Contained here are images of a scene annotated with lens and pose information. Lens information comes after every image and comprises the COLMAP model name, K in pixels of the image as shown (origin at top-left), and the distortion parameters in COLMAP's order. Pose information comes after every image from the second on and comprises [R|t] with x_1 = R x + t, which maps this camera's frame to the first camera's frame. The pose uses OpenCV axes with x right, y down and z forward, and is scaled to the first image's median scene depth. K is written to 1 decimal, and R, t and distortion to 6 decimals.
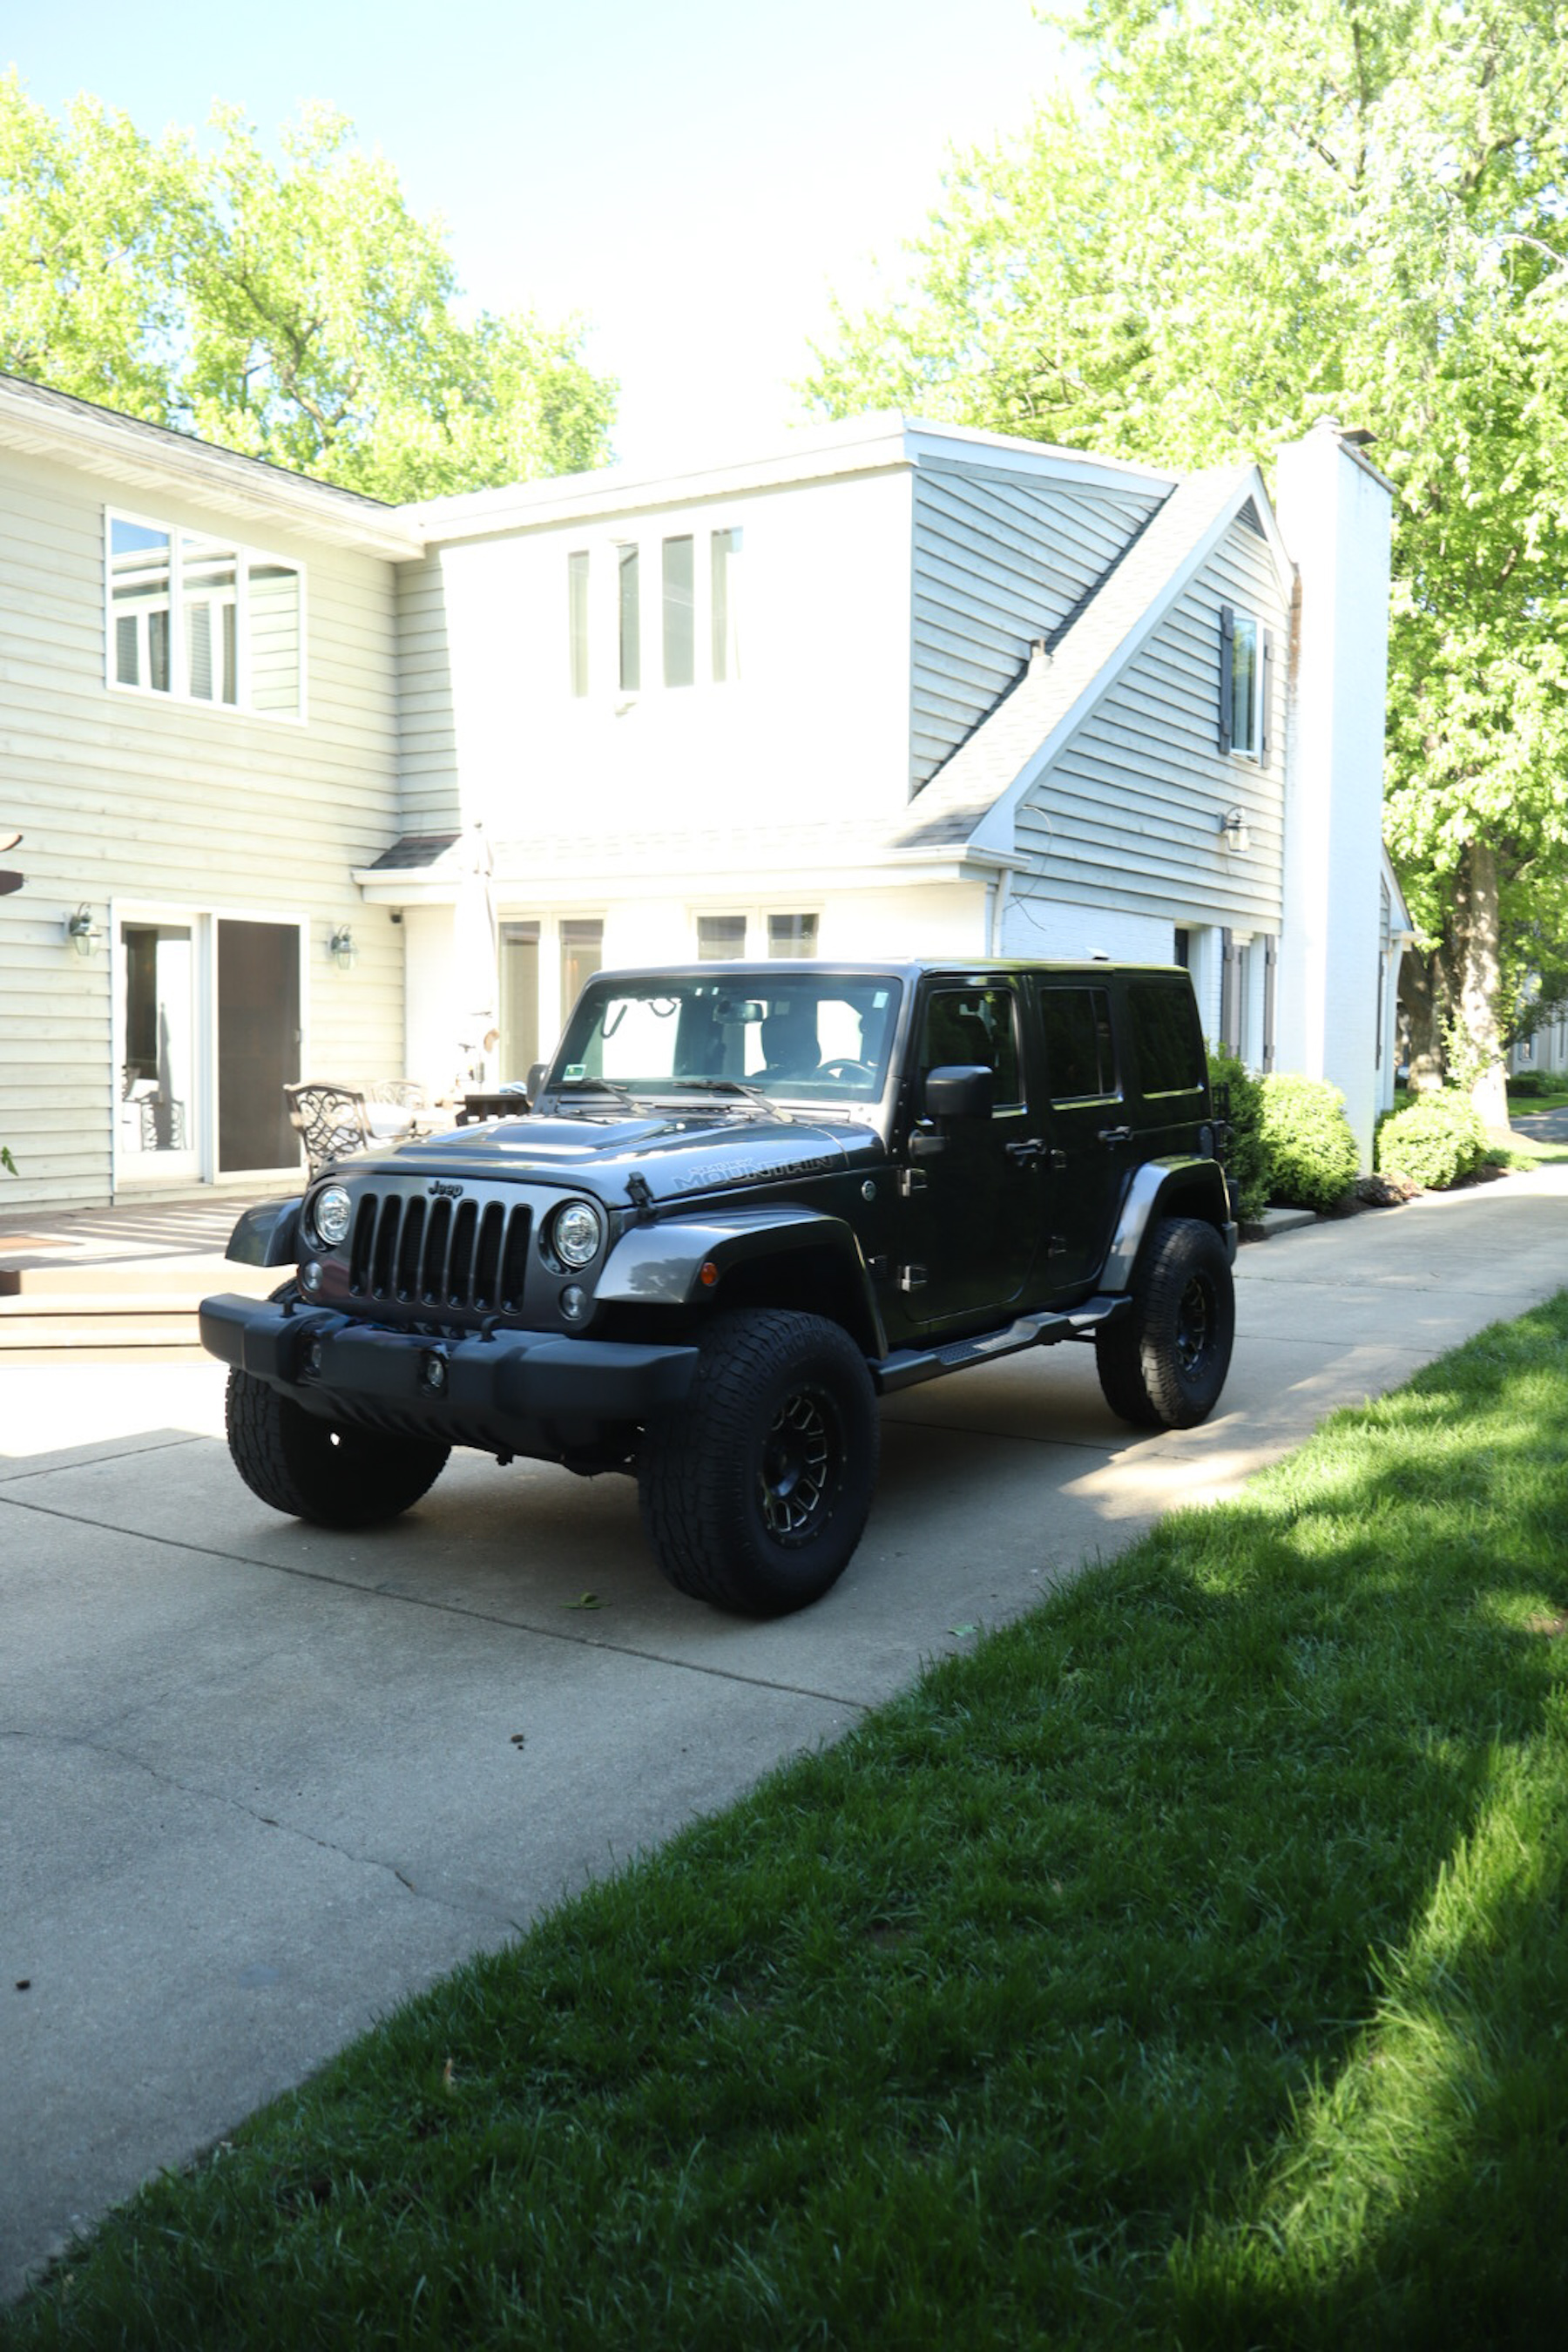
lens RADIAL K [[1888.1, 0, 784.0], [0, 1888.1, 1176.0], [0, 0, 1]] dist [0.001228, -0.003928]
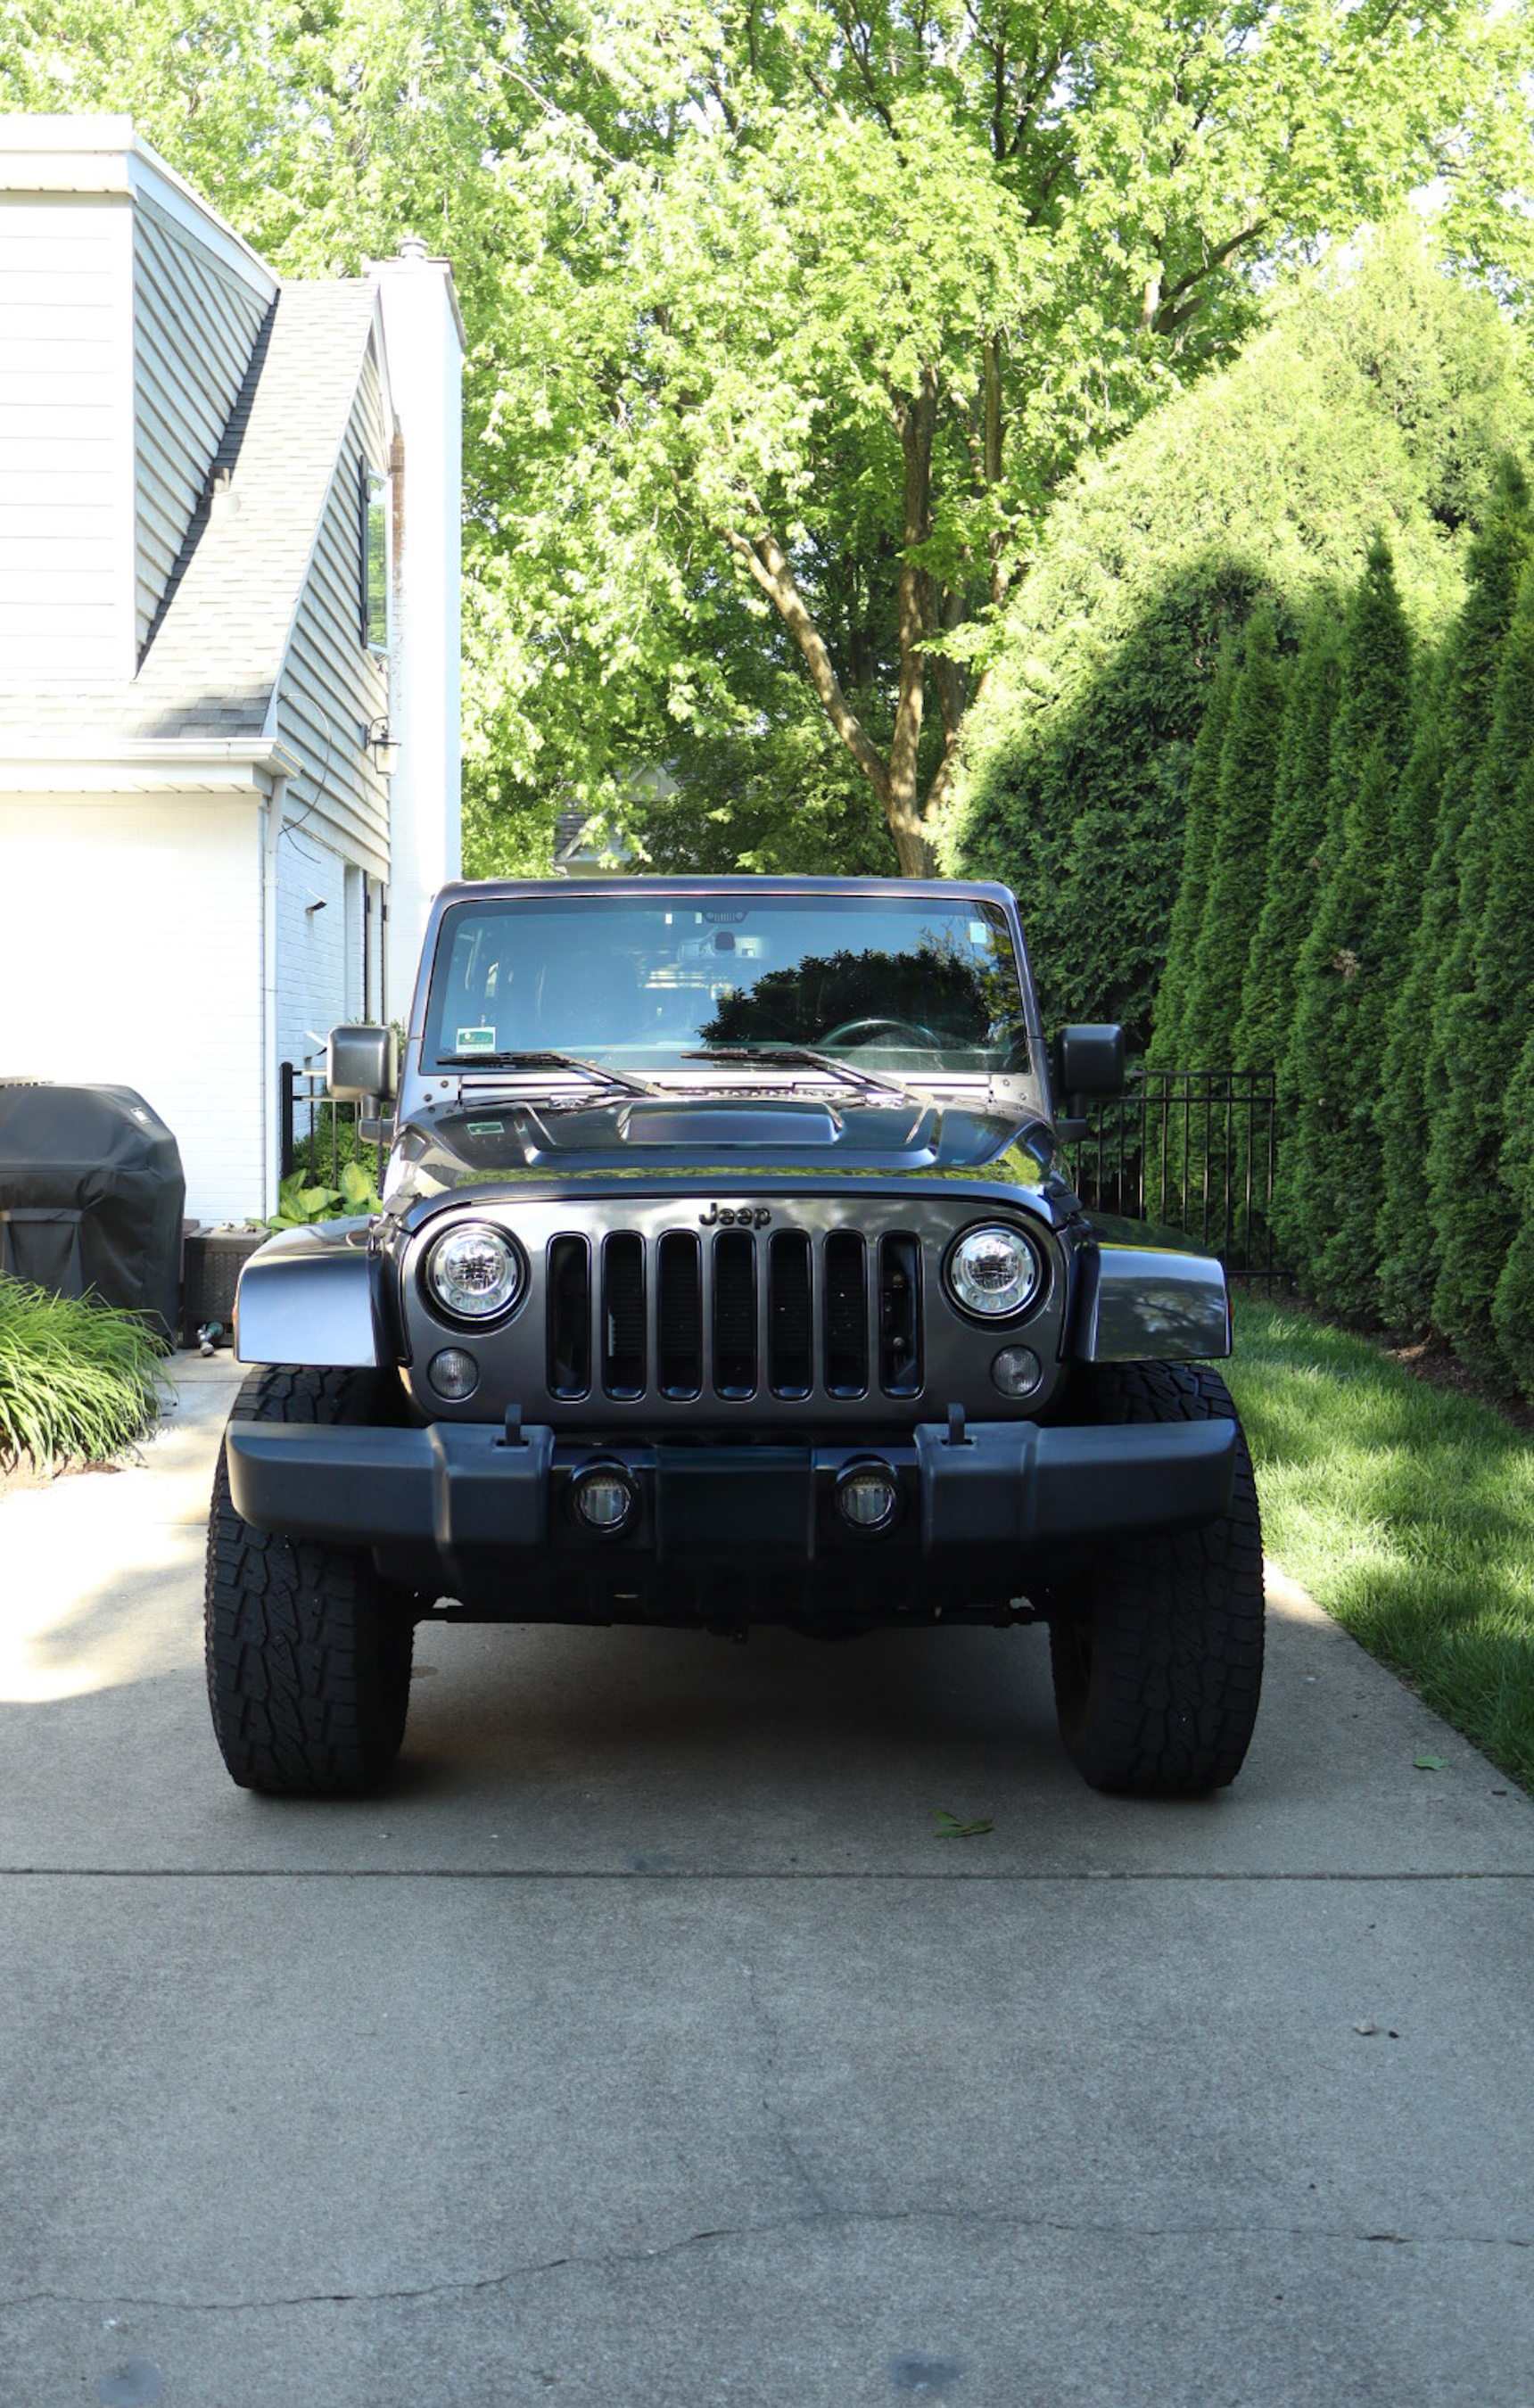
lens RADIAL K [[2354.9, 0, 767.0], [0, 2354.9, 1204.0], [0, 0, 1]] dist [-0.004417, -0.007724]
pose [[0.826995, -0.044155, 0.560473, -0.653740], [0.042015, 0.998977, 0.016706, -0.010541], [-0.560638, 0.009732, 0.828004, 0.368055]]
